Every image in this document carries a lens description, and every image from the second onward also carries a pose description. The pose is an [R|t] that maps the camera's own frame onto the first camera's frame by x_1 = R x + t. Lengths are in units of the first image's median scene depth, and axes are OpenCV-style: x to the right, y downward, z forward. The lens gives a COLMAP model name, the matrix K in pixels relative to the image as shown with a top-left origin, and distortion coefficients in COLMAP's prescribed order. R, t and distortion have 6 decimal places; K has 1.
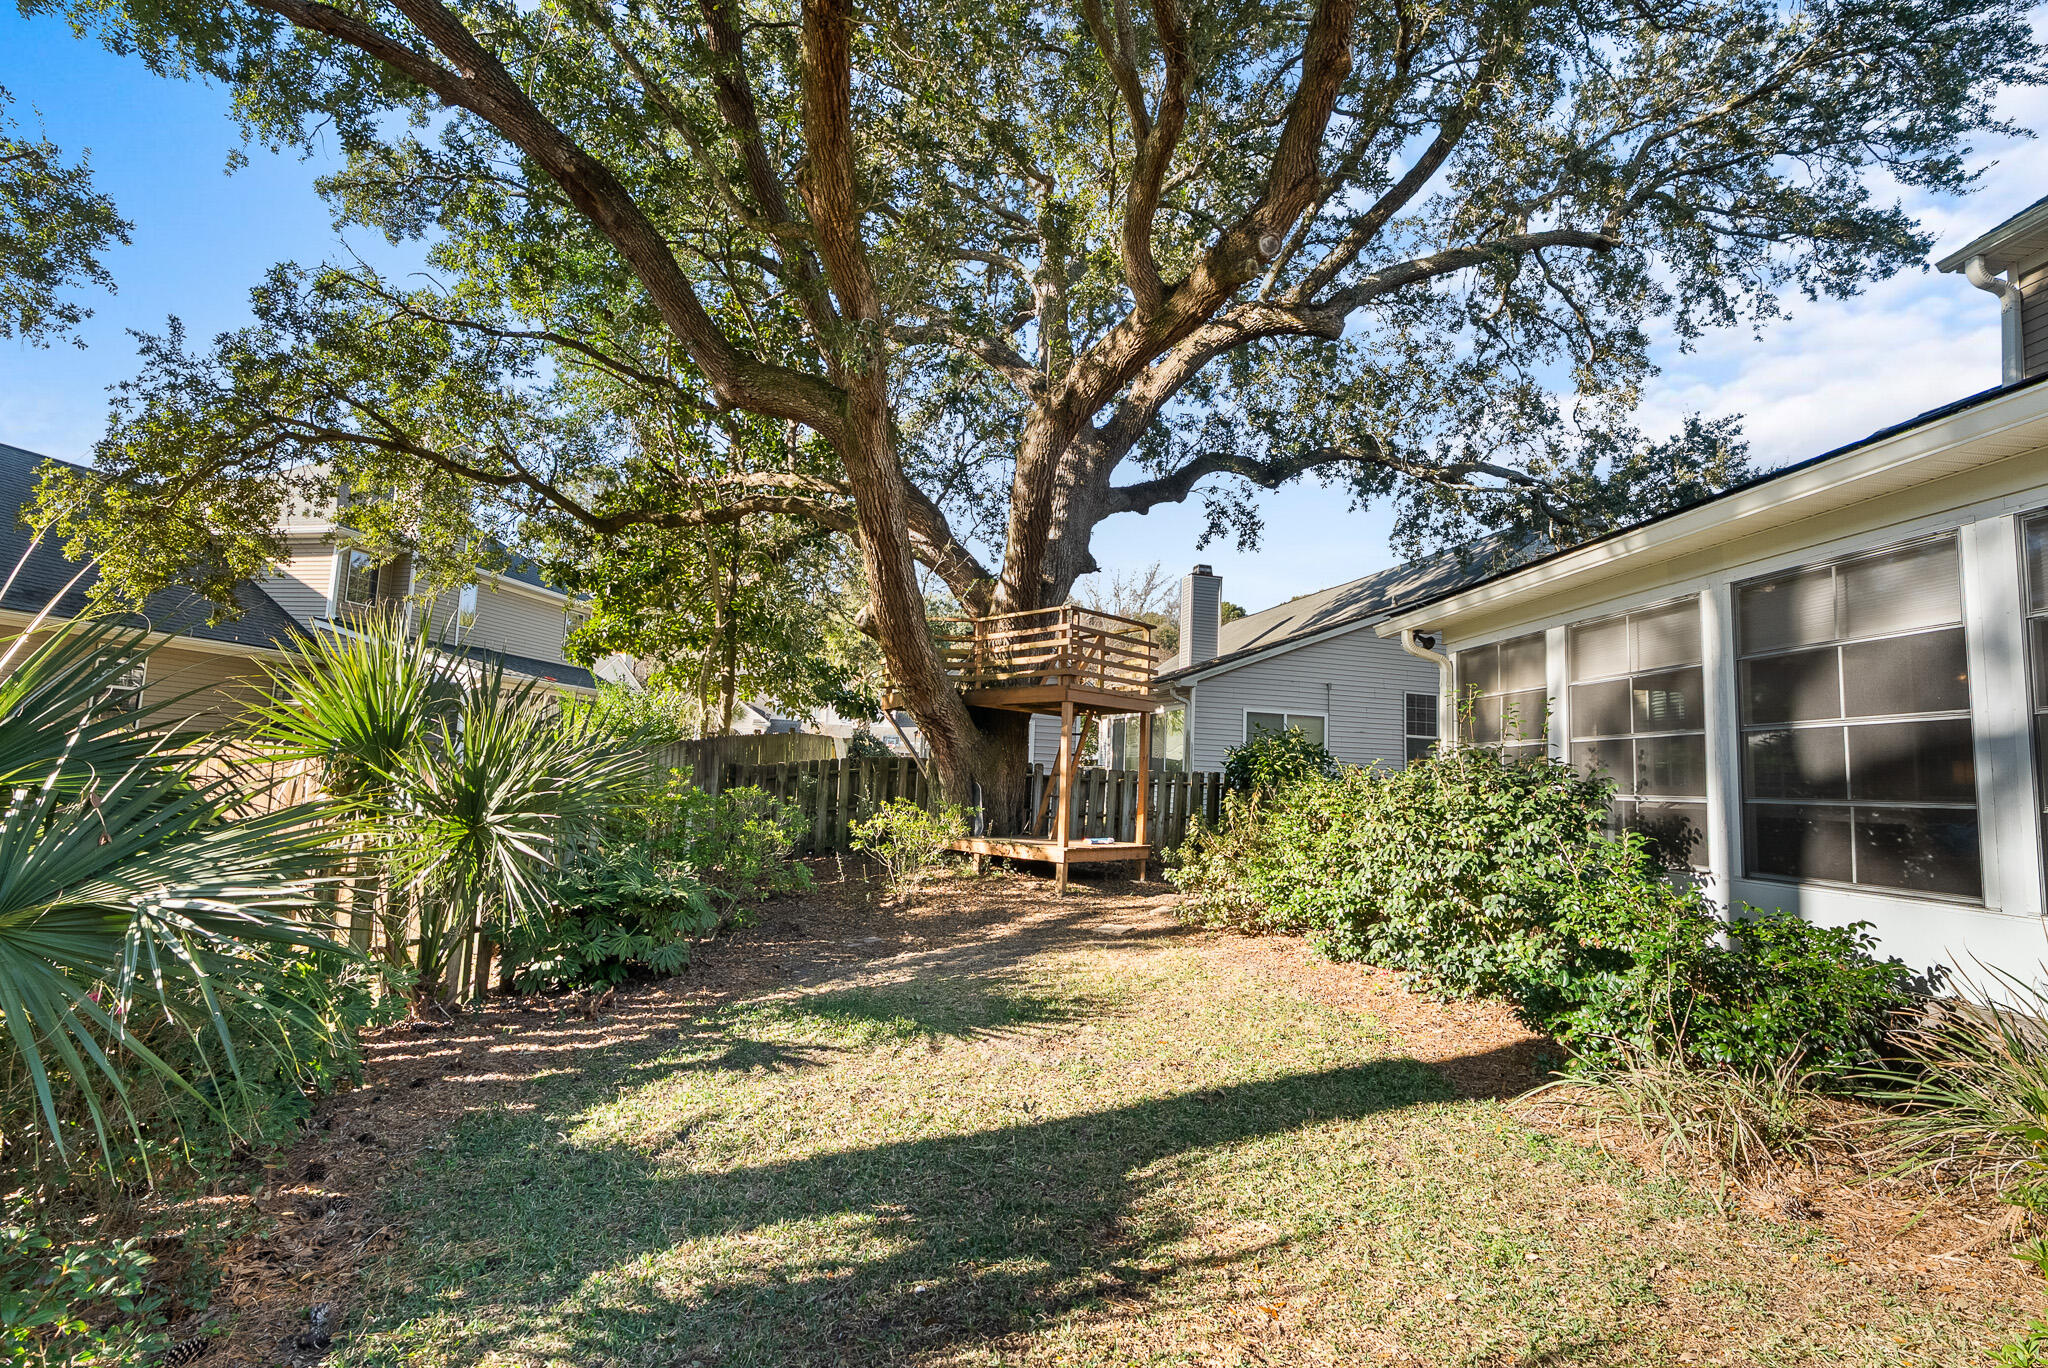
lens RADIAL K [[921.2, 0, 1024.0], [0, 921.2, 684.0], [0, 0, 1]] dist [-0.017940, 0.007299]
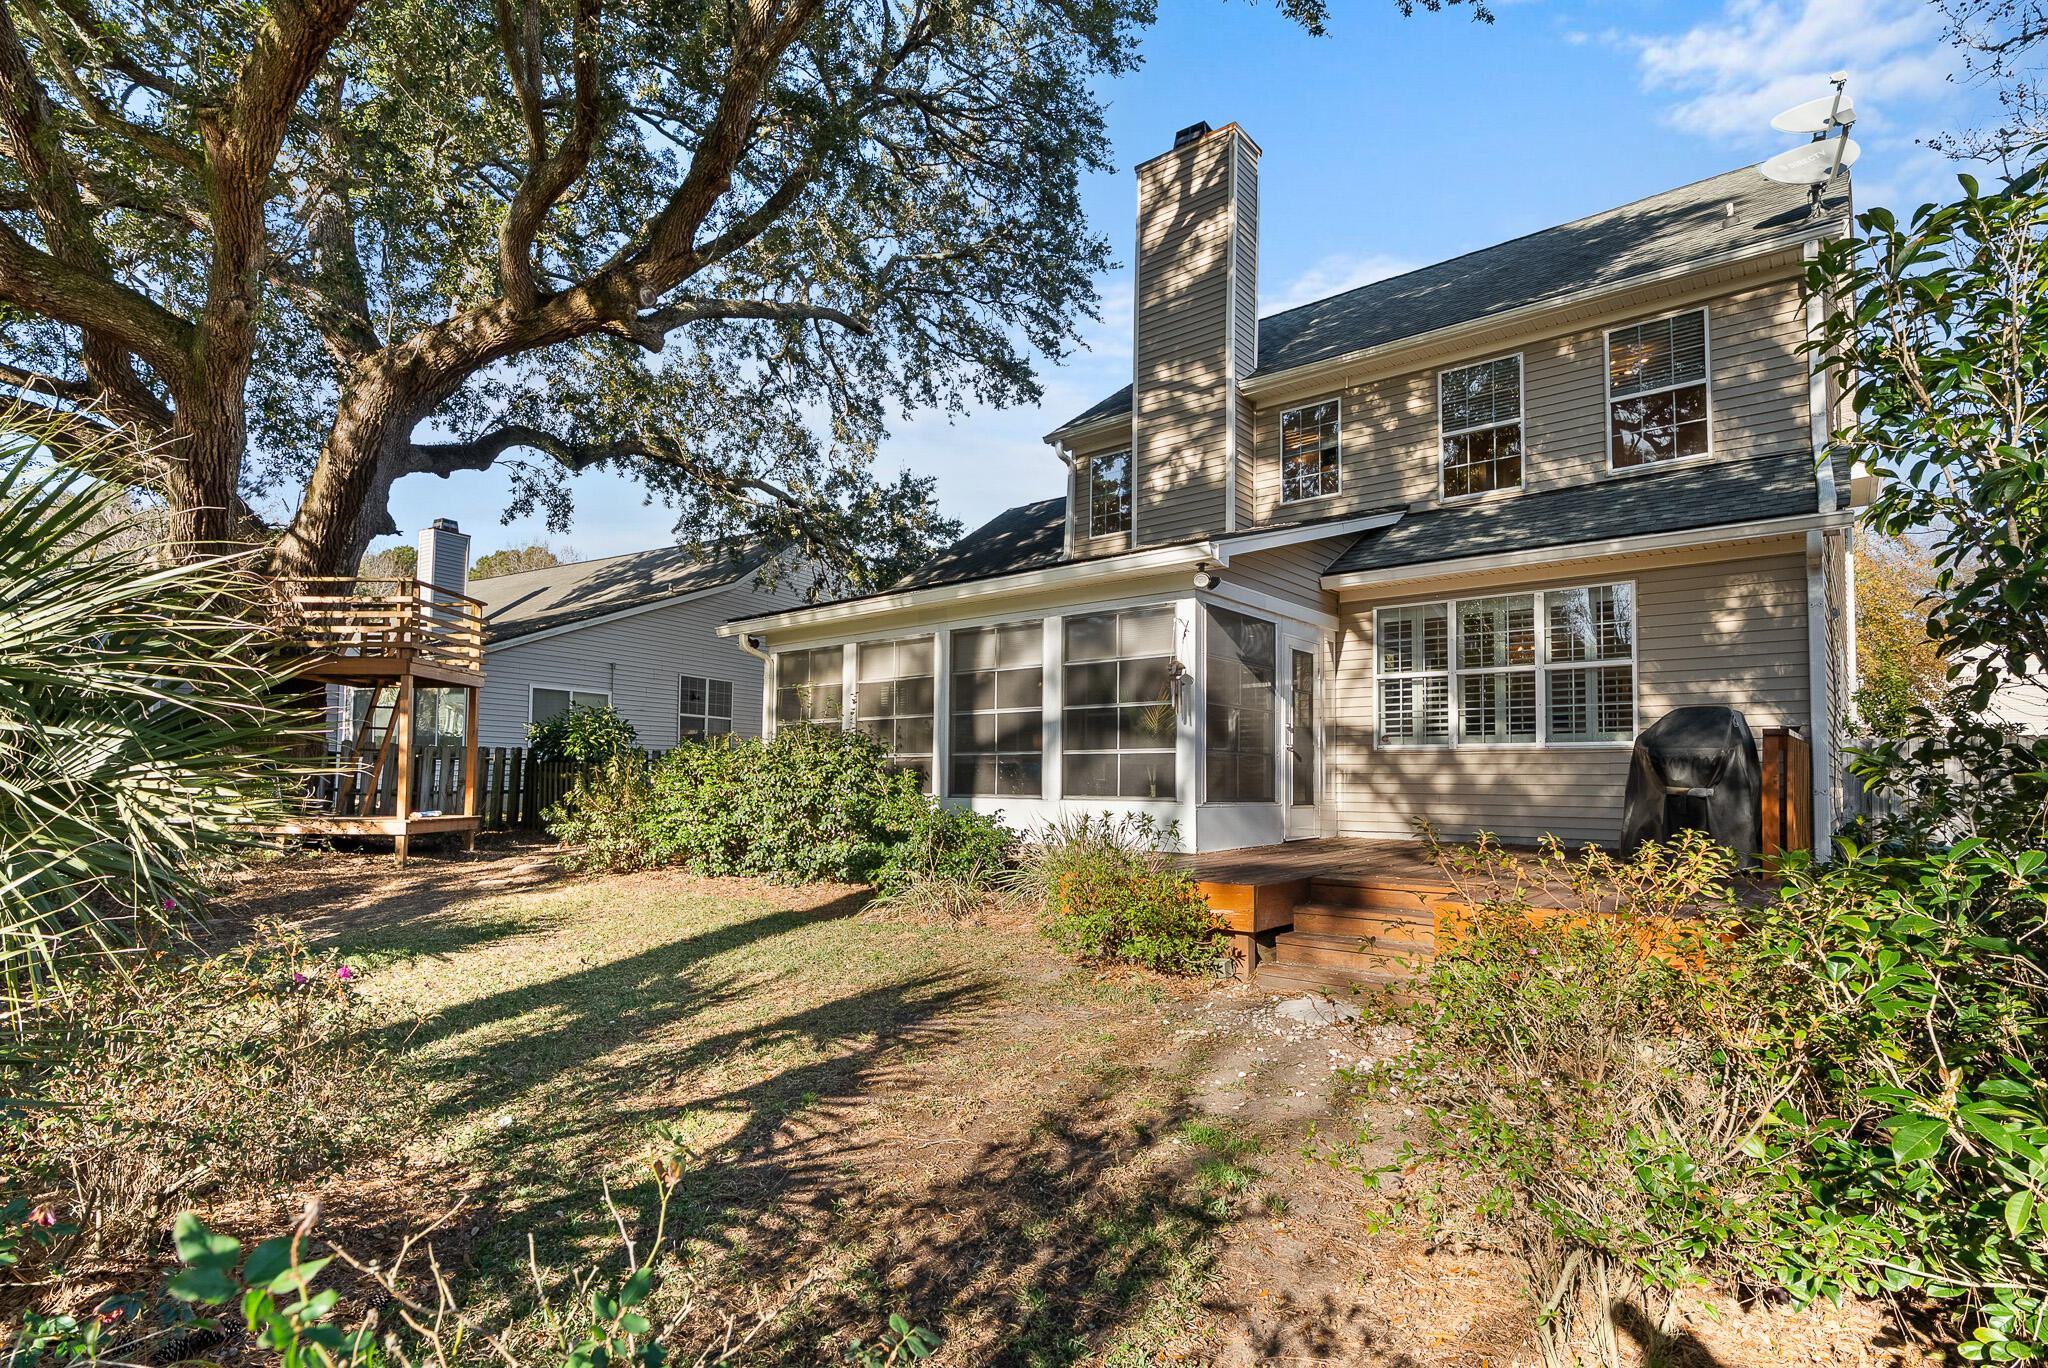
lens RADIAL K [[1011.4, 0, 1024.0], [0, 1011.4, 684.0], [0, 0, 1]] dist [-0.000019, -0.000025]
pose [[0.707964, 0.035194, 0.705371, -0.176421], [-0.054220, 0.998518, 0.004599, -0.009039], [-0.704164, -0.041501, 0.708824, -0.171912]]
